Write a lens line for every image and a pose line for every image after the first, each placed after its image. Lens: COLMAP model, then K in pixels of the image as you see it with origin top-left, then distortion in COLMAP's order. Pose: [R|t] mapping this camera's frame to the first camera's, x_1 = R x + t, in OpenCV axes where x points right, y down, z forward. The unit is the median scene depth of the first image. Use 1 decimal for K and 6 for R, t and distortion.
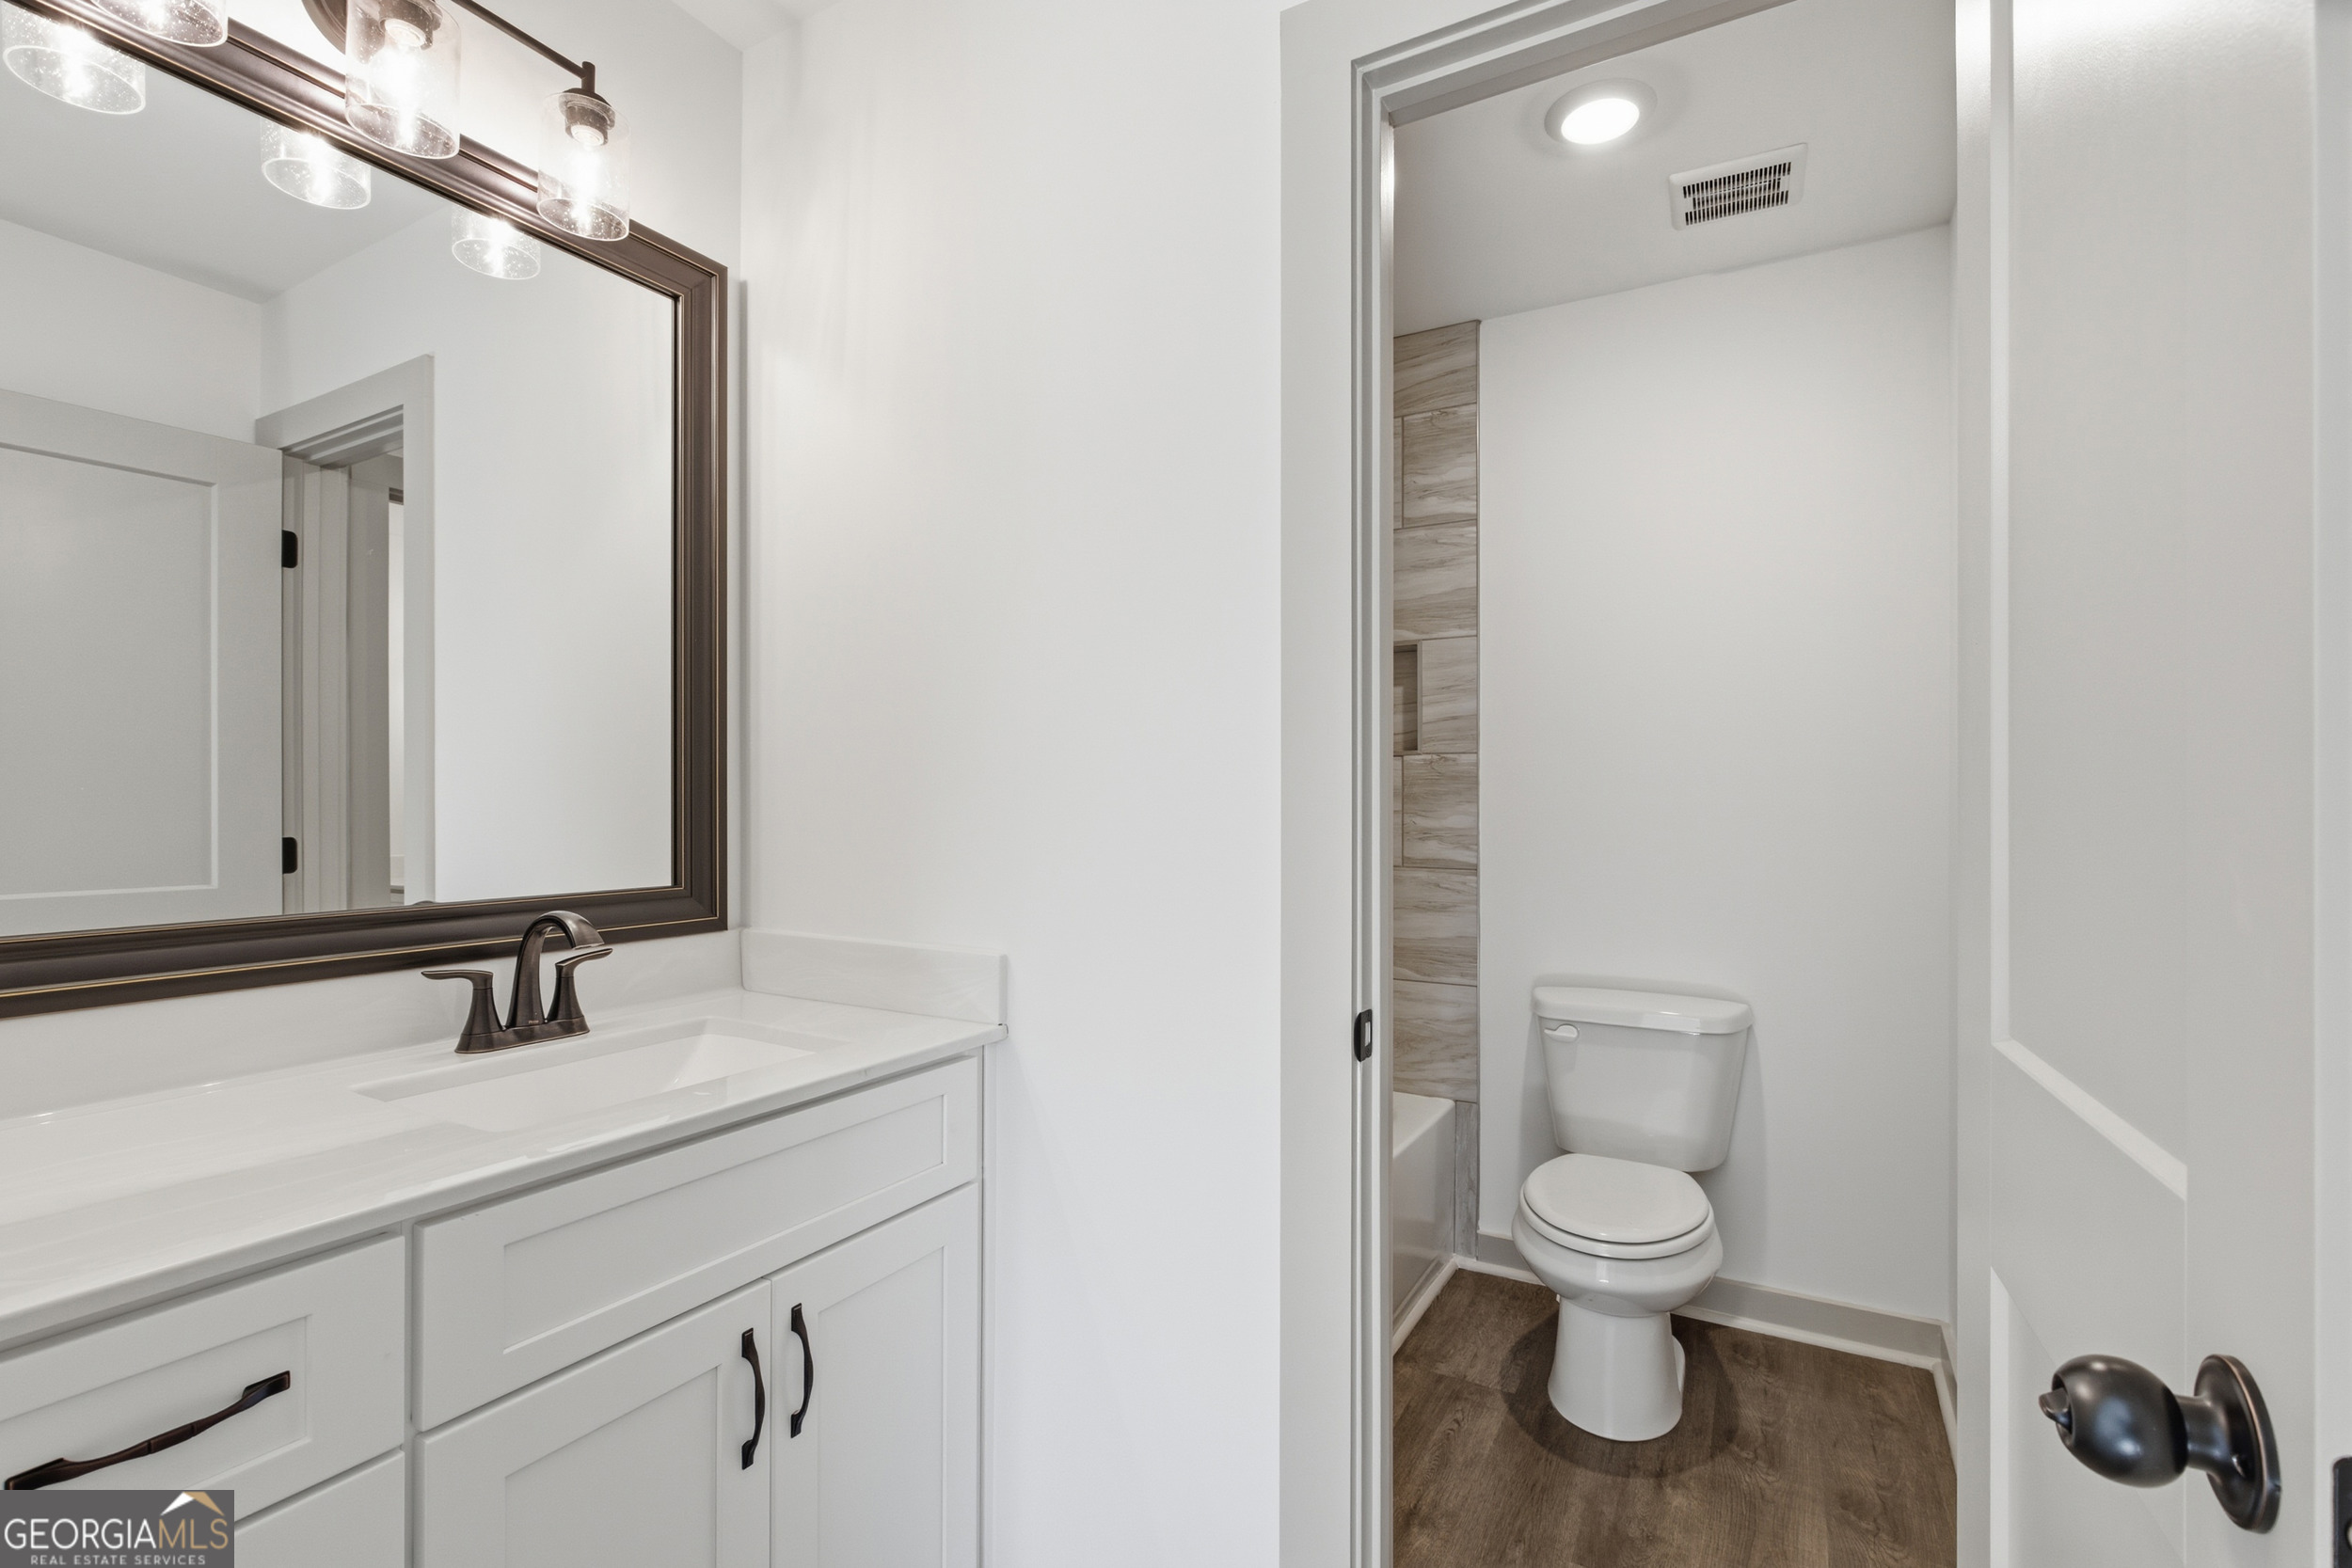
lens RADIAL K [[1071.1, 0, 1161.5], [0, 1071.1, 788.6], [0, 0, 1]] dist [-0.000975, 0.000293]
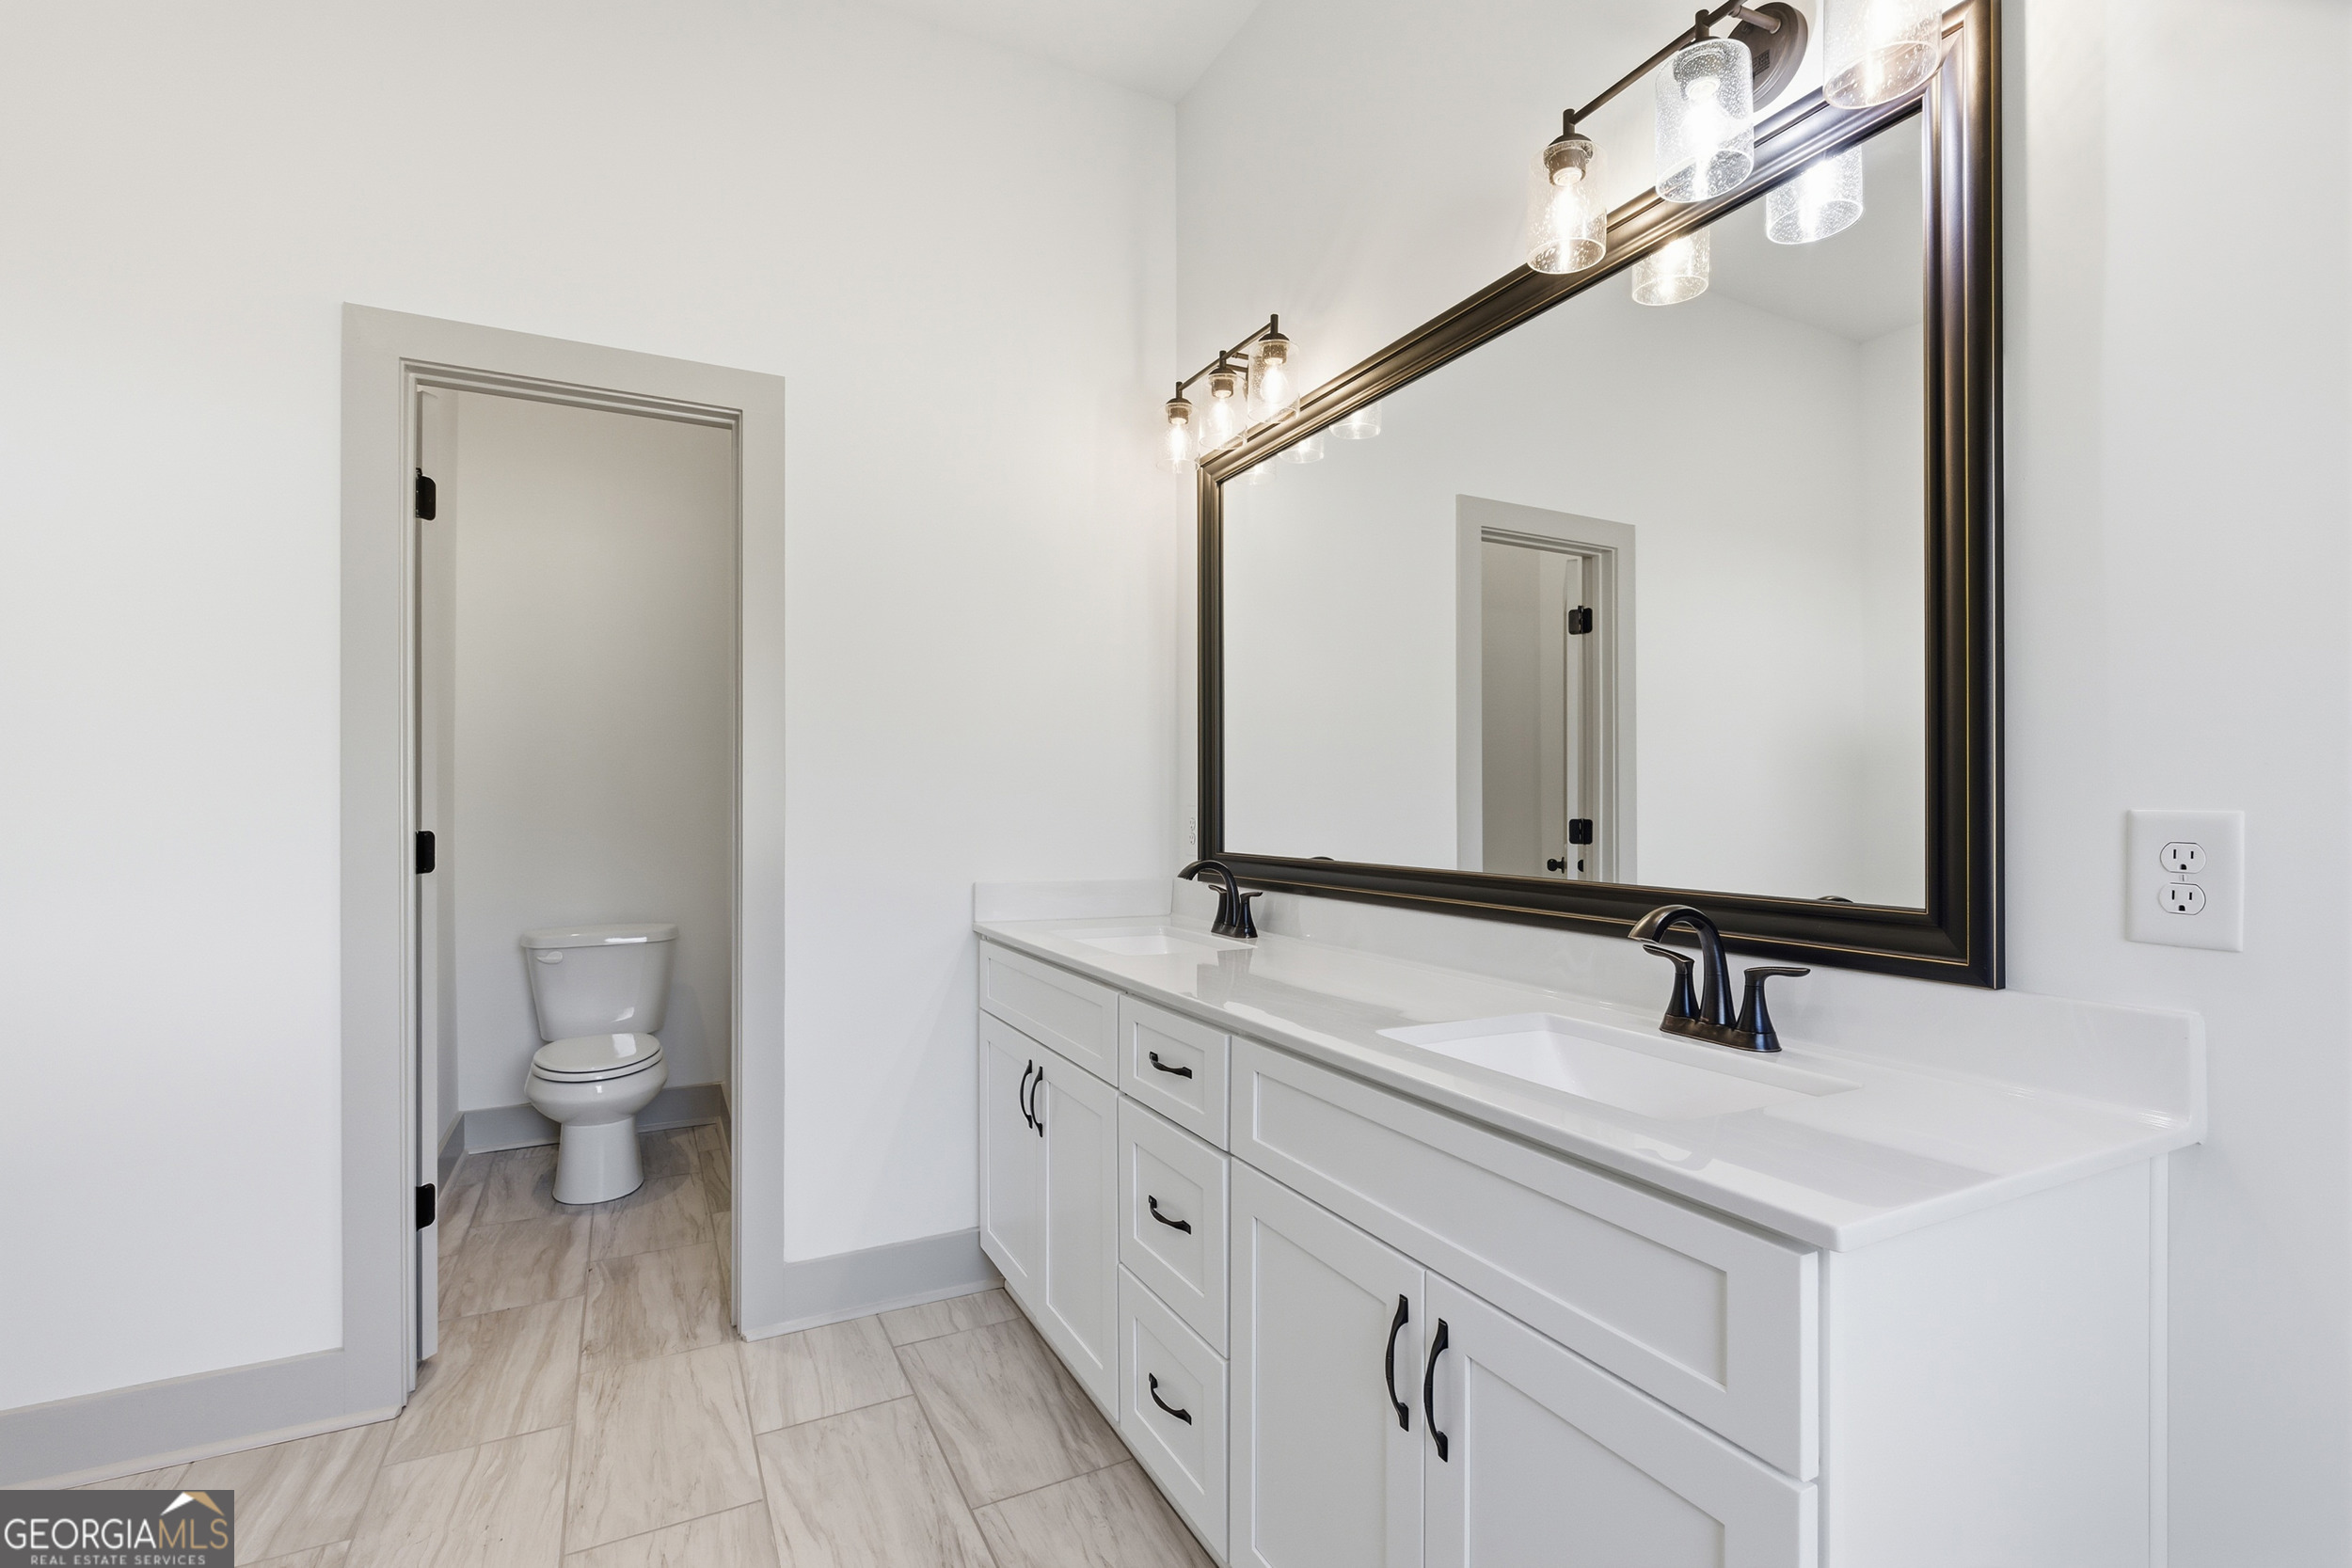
lens RADIAL K [[1071.1, 0, 1164.6], [0, 1071.1, 808.2], [0, 0, 1]] dist [-0.000975, 0.000293]
pose [[-0.546287, 0.006160, -0.837575, 0.502765], [0.010499, 0.999945, 0.000506, 0.018537], [0.837532, -0.008517, -0.546322, 1.112434]]
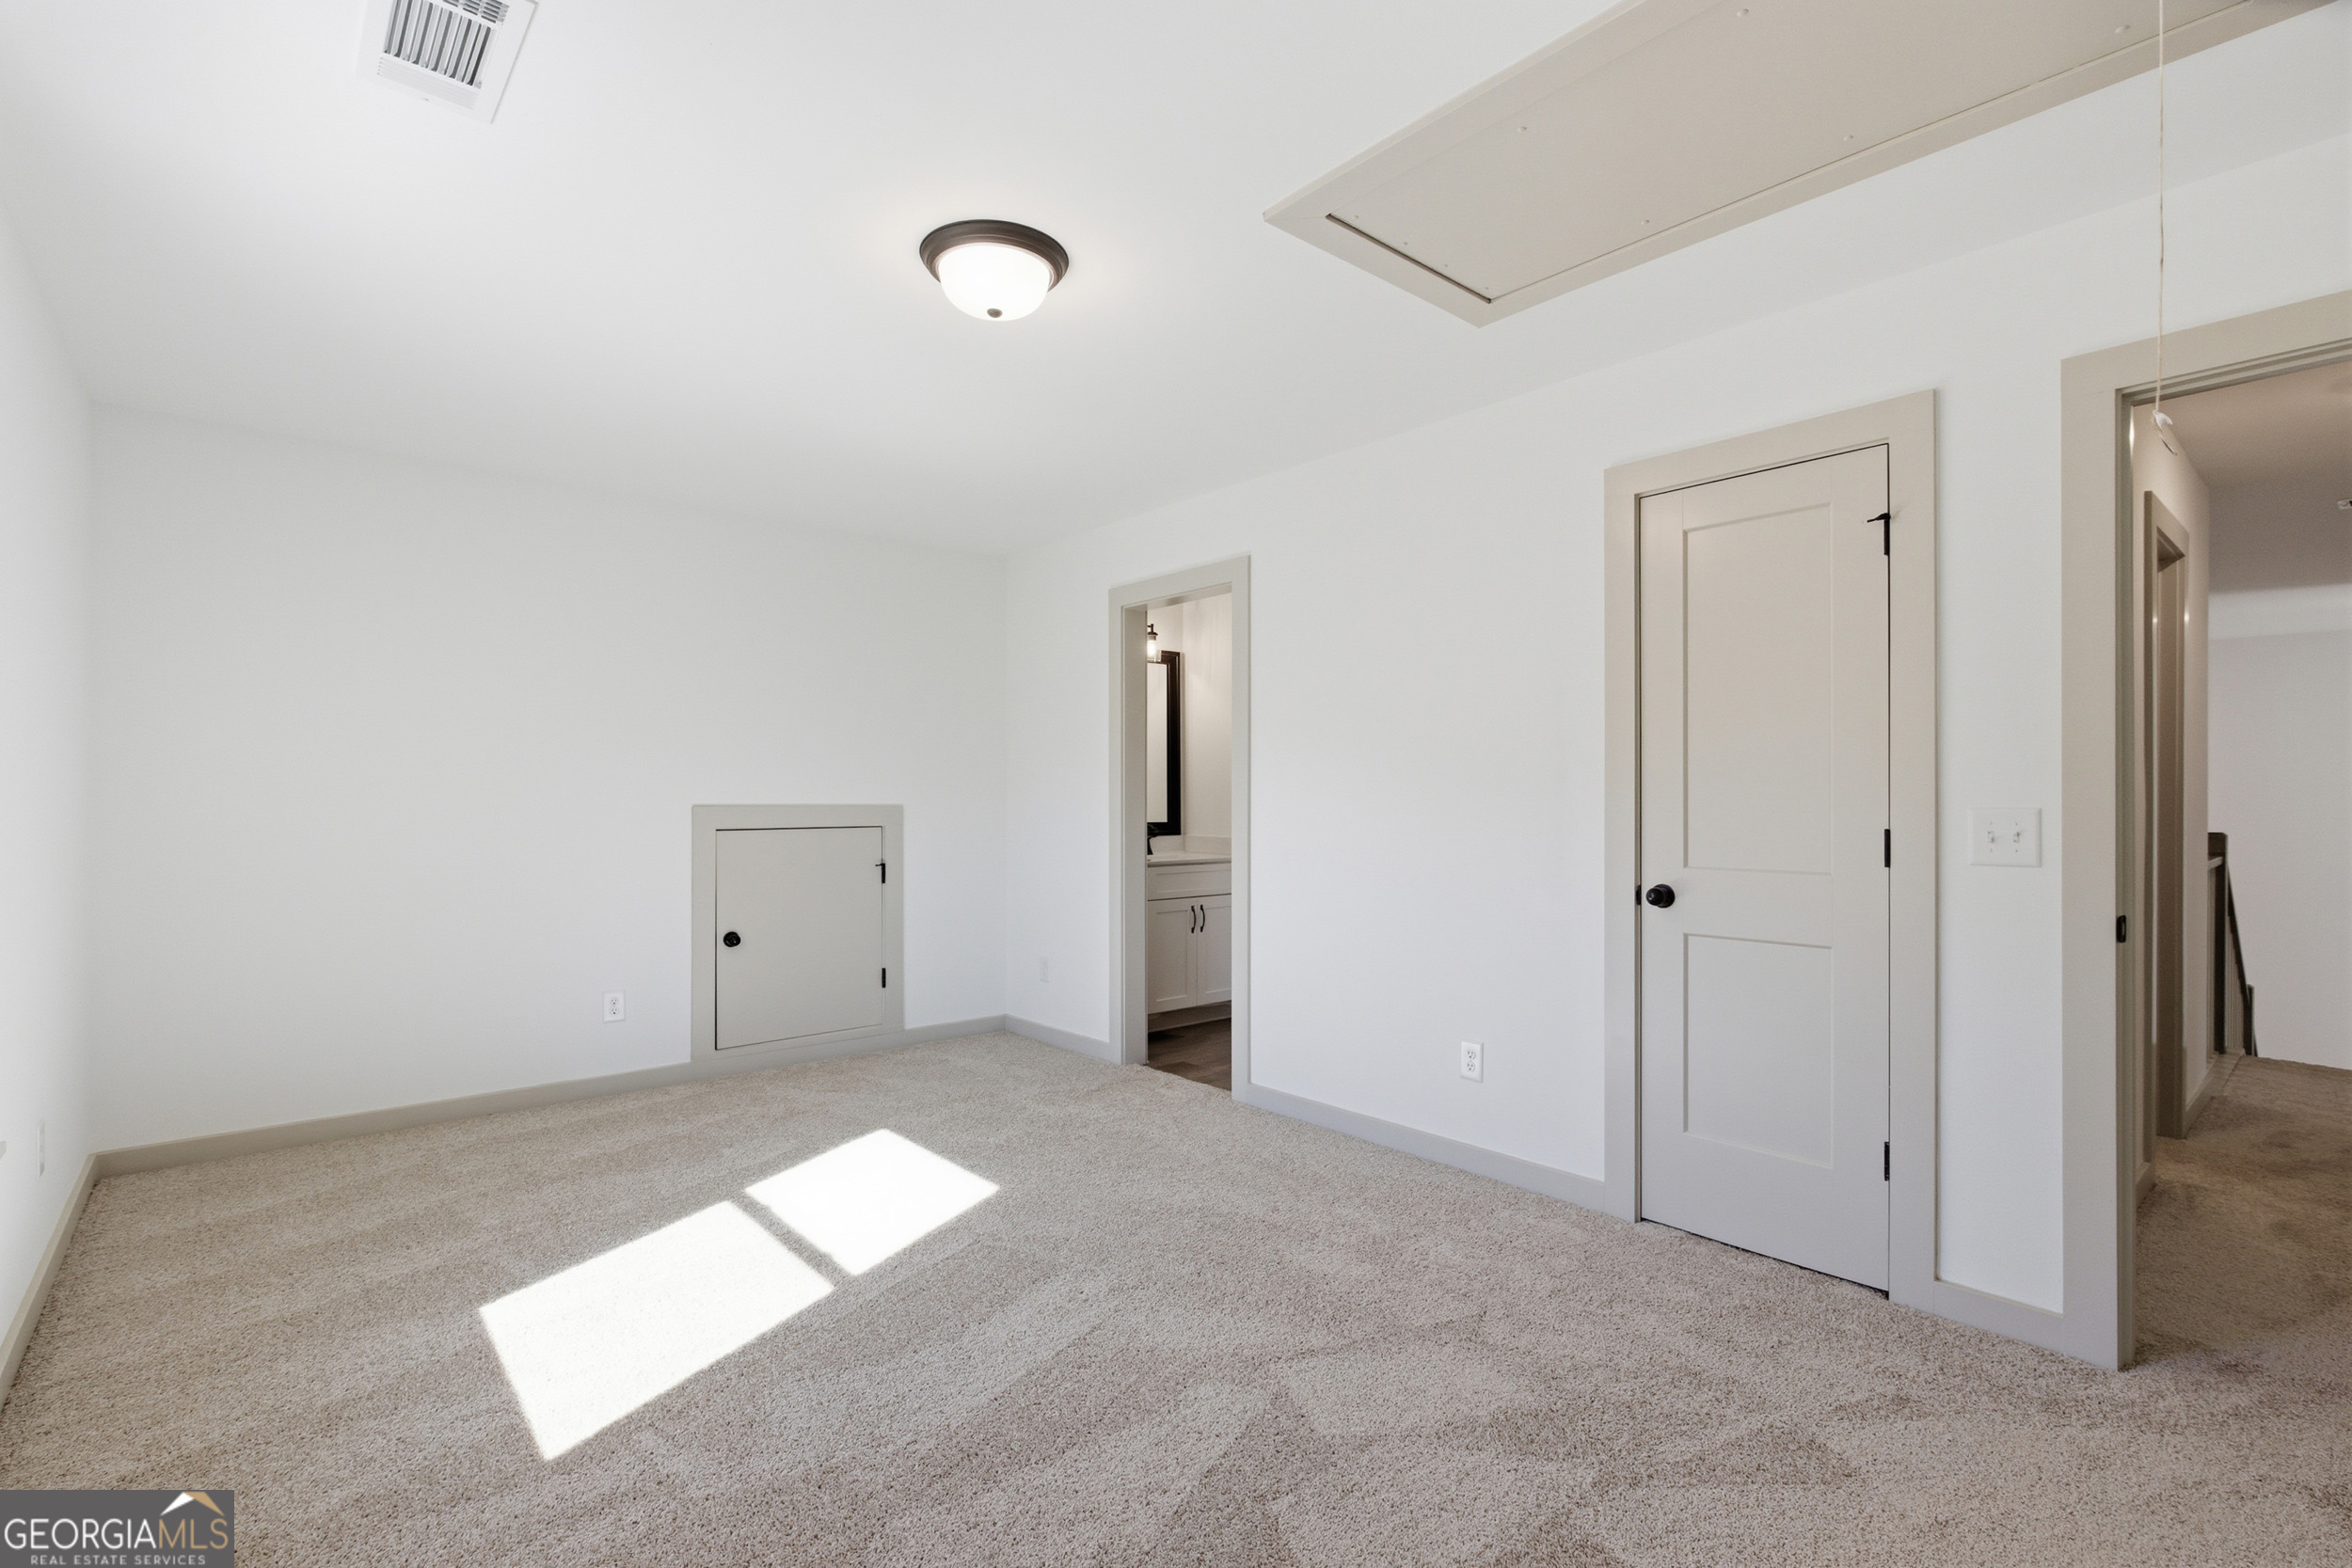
lens RADIAL K [[1071.1, 0, 1169.7], [0, 1071.1, 792.2], [0, 0, 1]] dist [-0.000975, 0.000293]
pose [[0.945165, -0.001976, -0.326586, 0.918432], [0.004301, 0.999970, 0.006399, -0.042553], [0.326564, -0.007453, 0.945146, -3.010727]]
